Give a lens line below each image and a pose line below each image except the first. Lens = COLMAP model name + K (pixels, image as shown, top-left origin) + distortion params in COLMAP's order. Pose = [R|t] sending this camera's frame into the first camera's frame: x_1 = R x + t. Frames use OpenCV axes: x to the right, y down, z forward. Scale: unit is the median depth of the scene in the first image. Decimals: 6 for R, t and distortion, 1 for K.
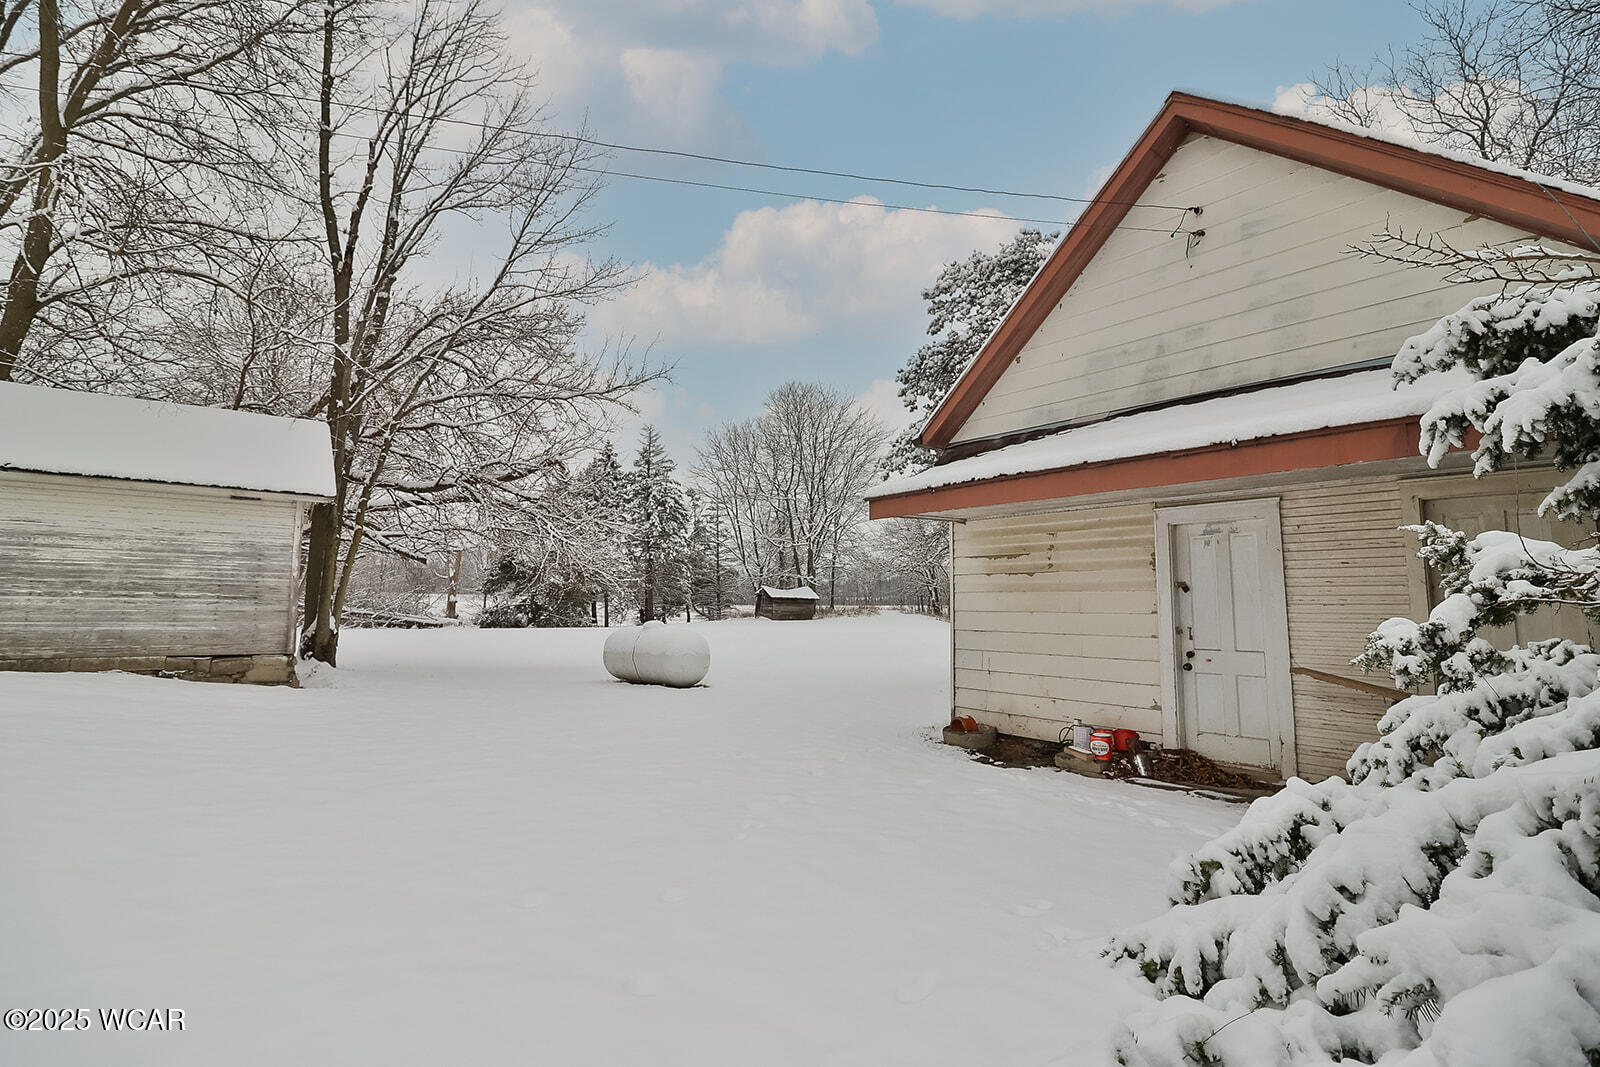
lens RADIAL K [[755.7, 0, 801.9], [0, 755.7, 509.5], [0, 0, 1]] dist [0.002566, -0.015975]
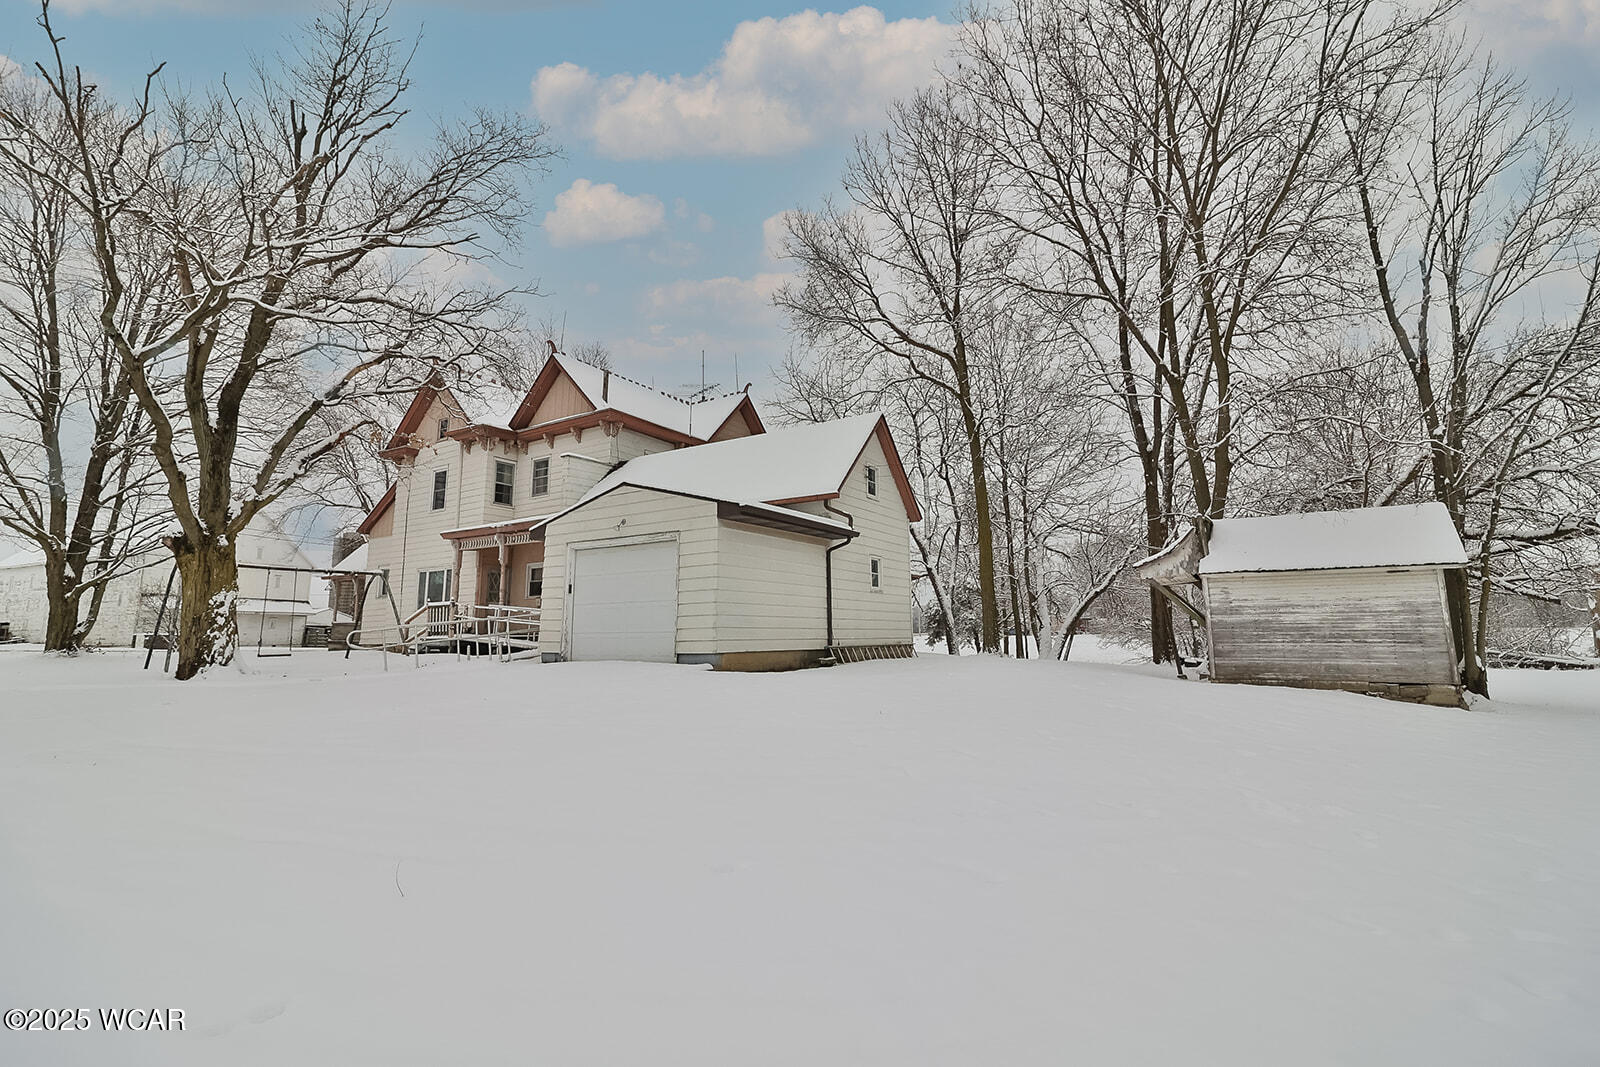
lens RADIAL K [[755.7, 0, 801.9], [0, 755.7, 509.5], [0, 0, 1]] dist [0.002566, -0.015975]
pose [[0.318211, -0.164323, -0.933670, 0.220611], [0.118079, 0.984064, -0.132949, -0.067469], [0.940637, -0.067941, 0.332543, -0.469690]]
